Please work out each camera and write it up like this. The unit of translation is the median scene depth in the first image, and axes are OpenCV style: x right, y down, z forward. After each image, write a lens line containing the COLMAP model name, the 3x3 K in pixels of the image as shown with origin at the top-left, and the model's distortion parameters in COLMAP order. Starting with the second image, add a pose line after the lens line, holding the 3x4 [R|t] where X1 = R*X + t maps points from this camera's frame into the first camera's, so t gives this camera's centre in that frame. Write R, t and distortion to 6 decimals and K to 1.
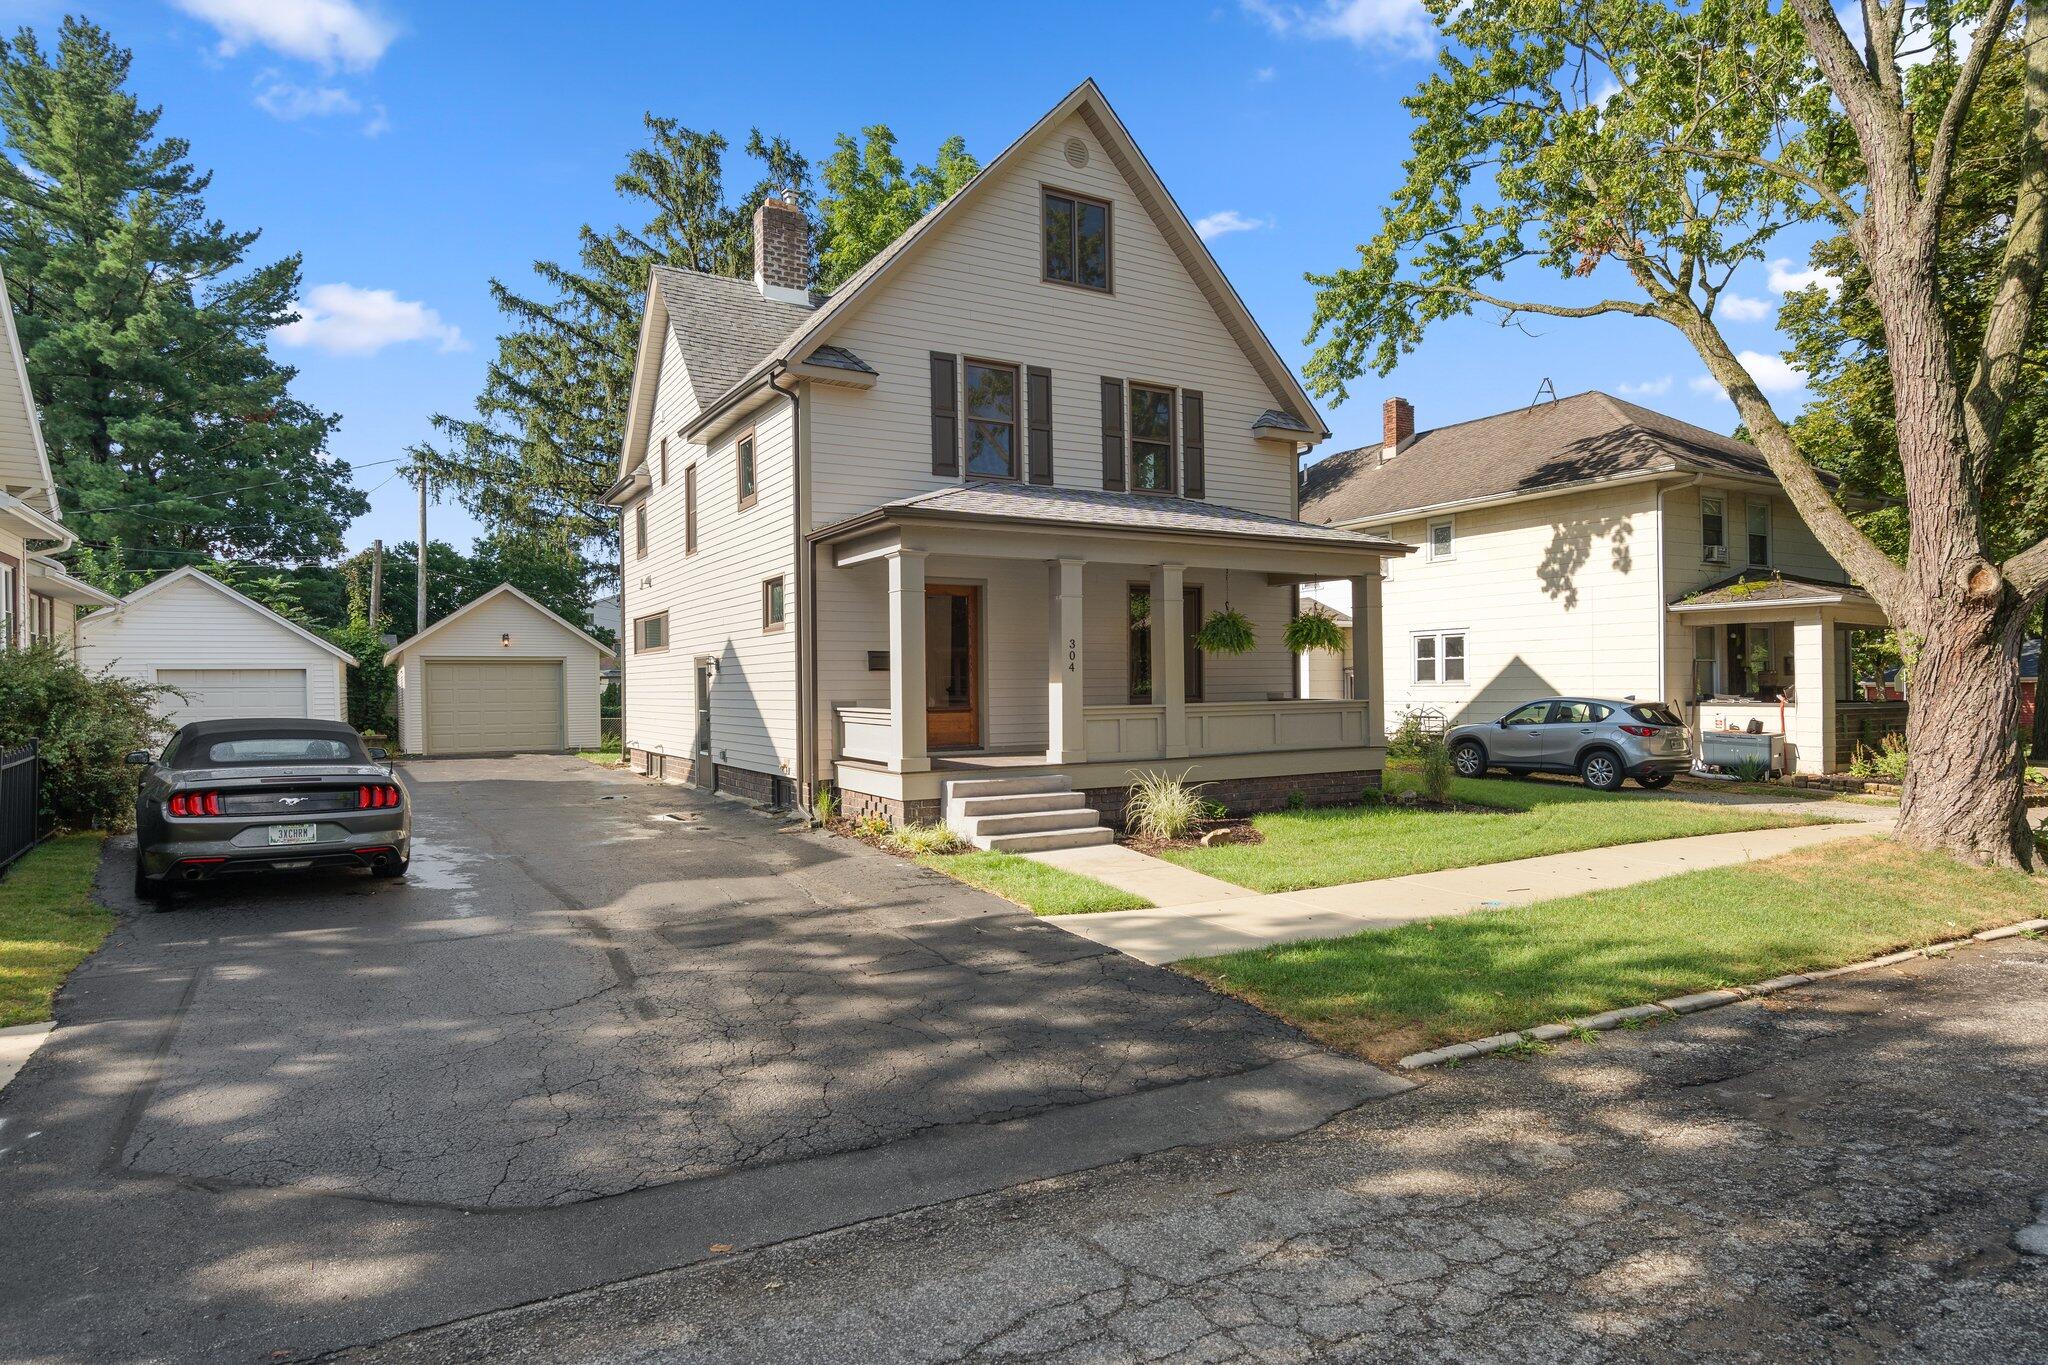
lens RADIAL K [[1149.7, 0, 1028.3], [0, 1149.7, 697.9], [0, 0, 1]] dist [0.004989, -0.000610]
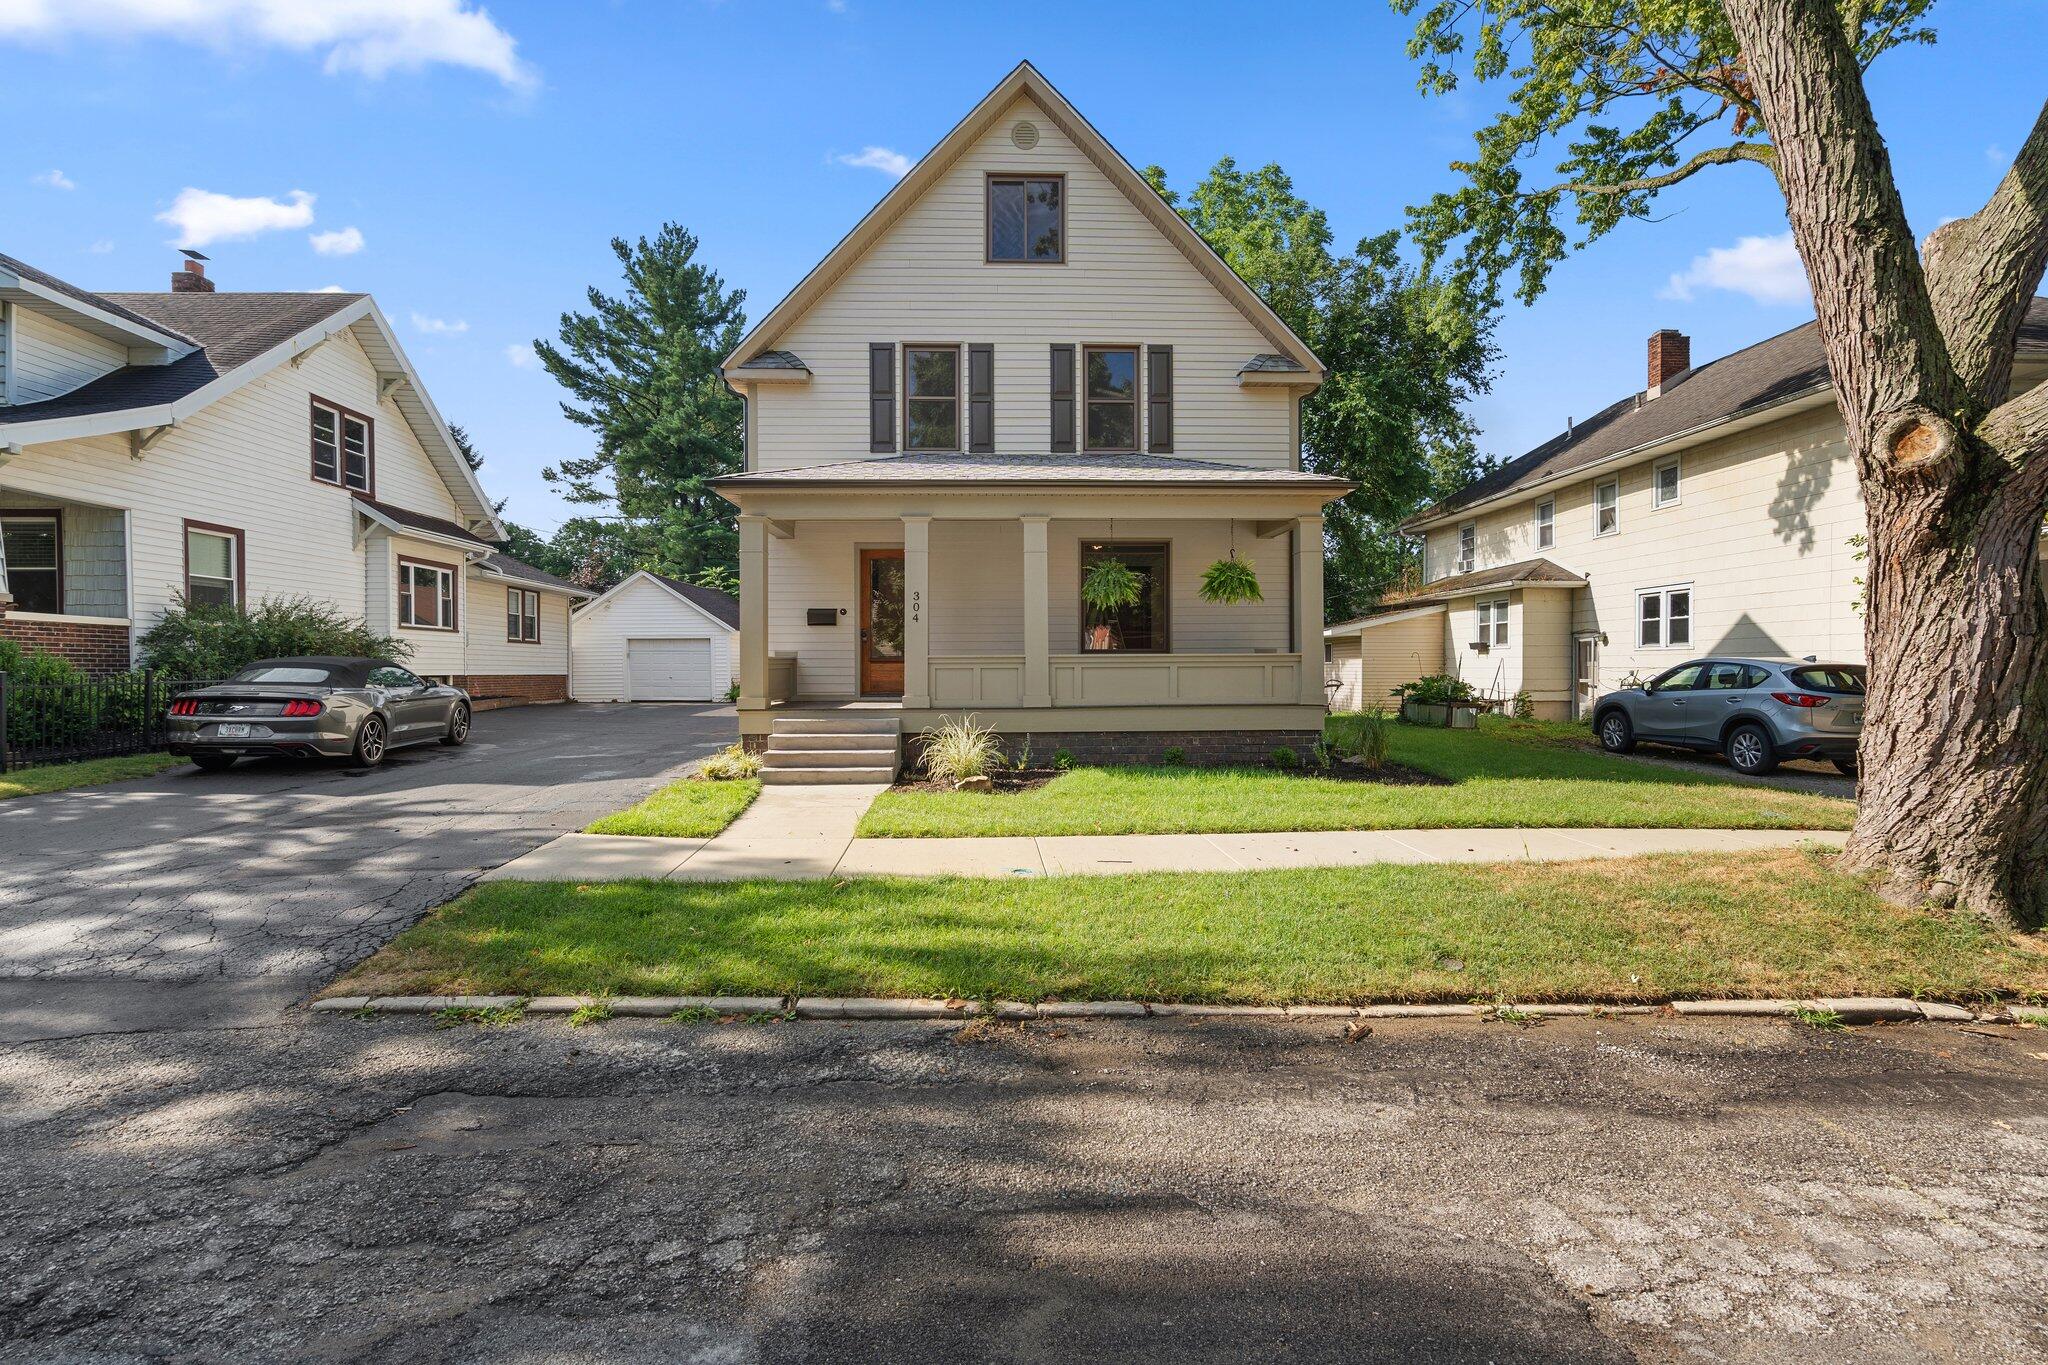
lens RADIAL K [[942.7, 0, 1024.0], [0, 942.7, 682.5], [0, 0, 1]] dist [-0.001991, 0.000428]
pose [[0.882802, 0.015414, -0.469493, 0.463357], [-0.010567, 0.999860, 0.012958, 0.017878], [0.469627, -0.006478, 0.882841, 0.237248]]
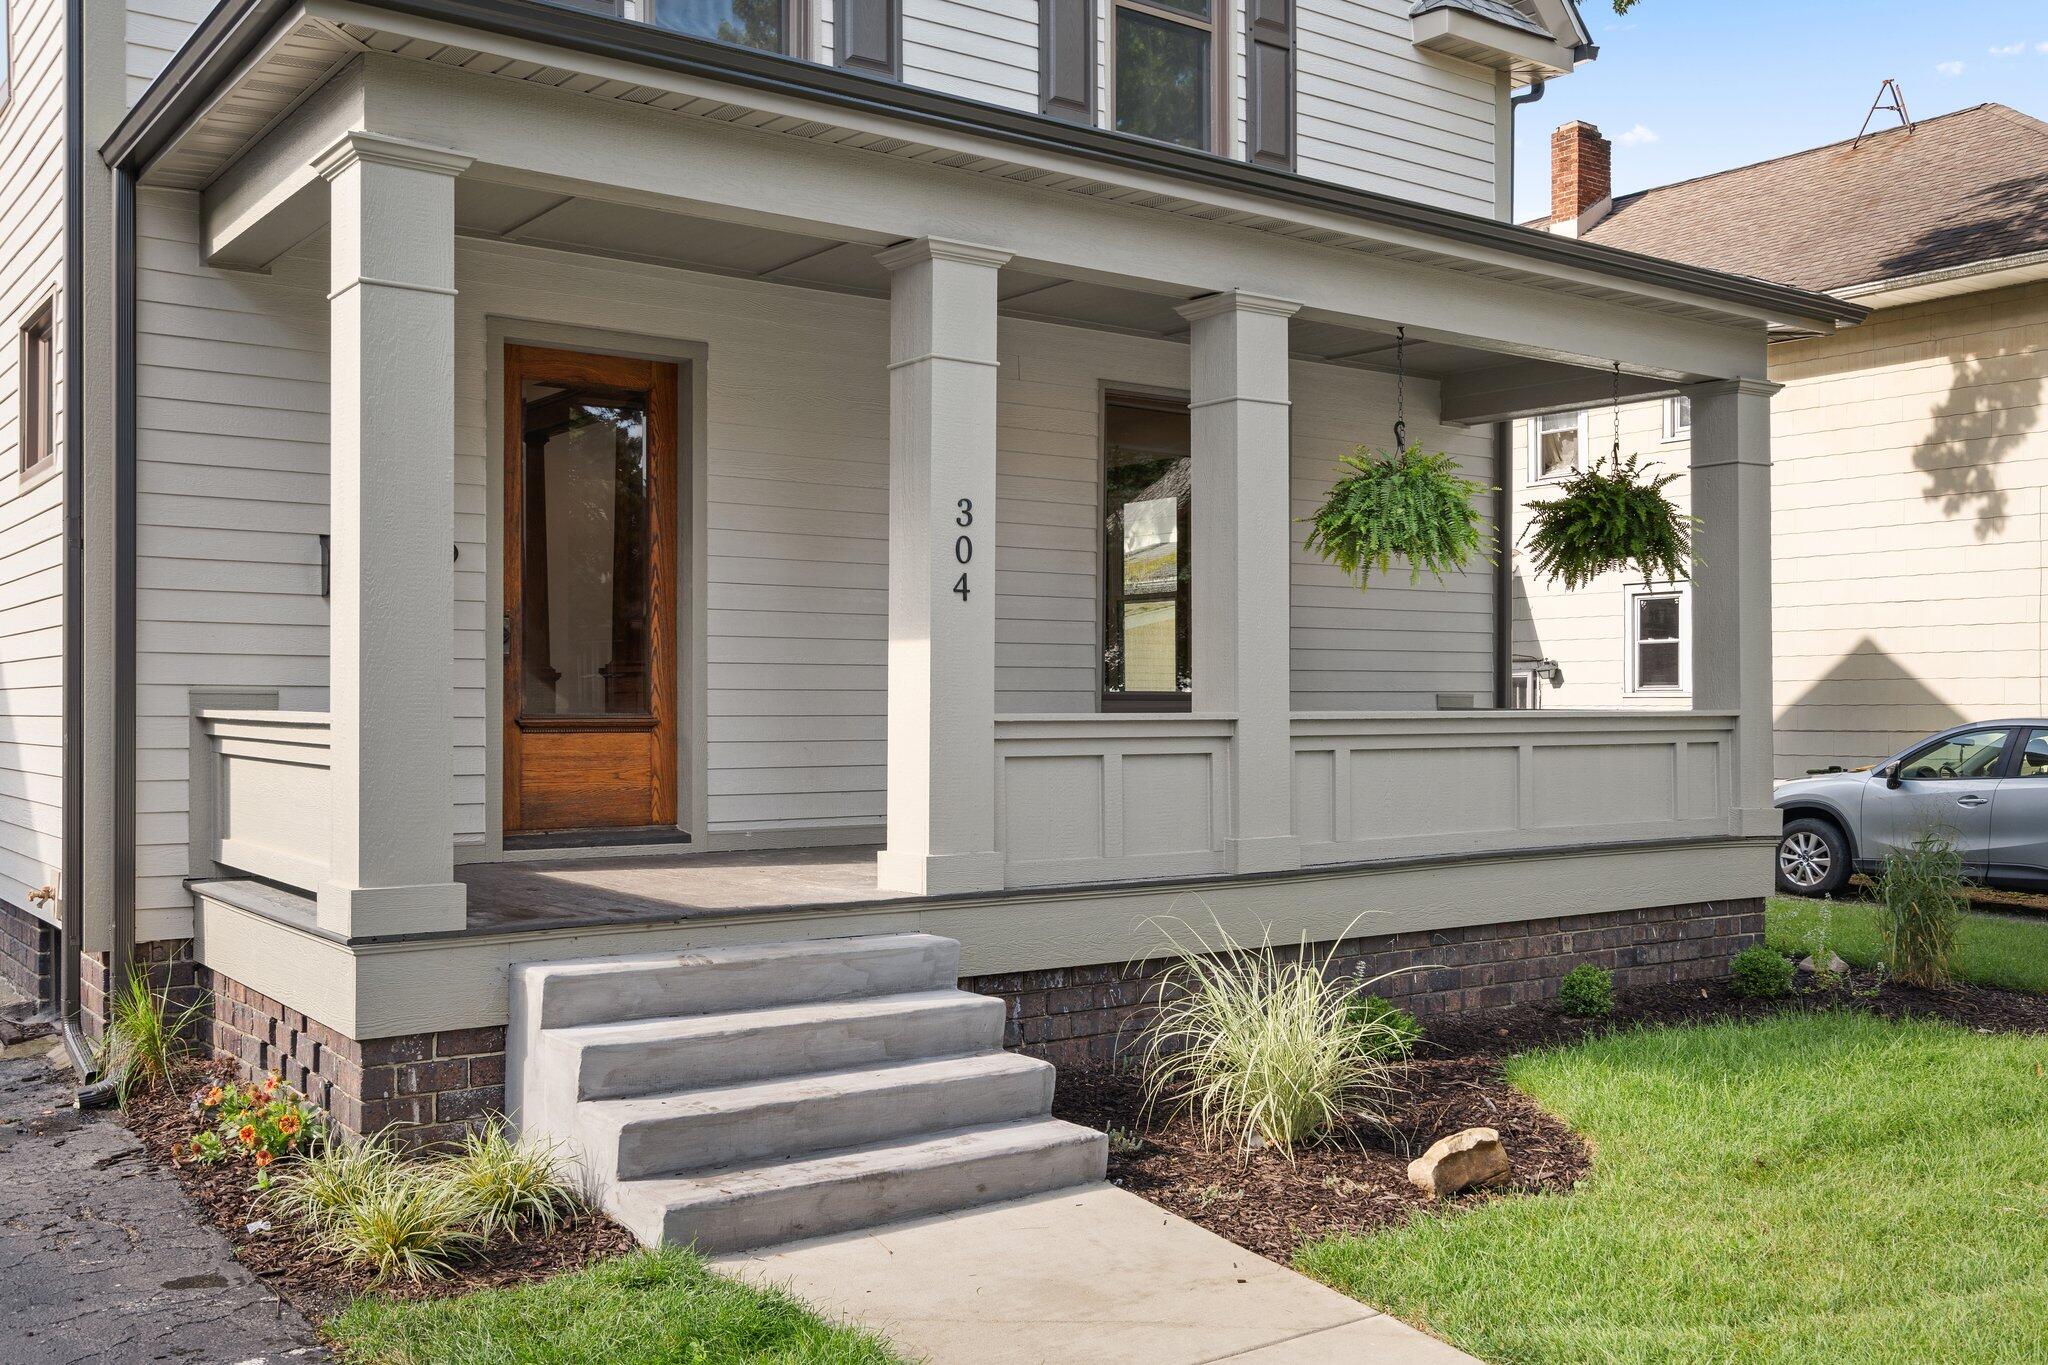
lens RADIAL K [[1888.2, 0, 1021.3], [0, 1888.2, 720.2], [0, 0, 1]] dist [0.012738, 0.010878]
pose [[0.995075, 0.012445, 0.098343, 0.003112], [-0.012091, 0.999918, -0.004199, 0.010072], [-0.098387, 0.002990, 0.995144, 0.418430]]
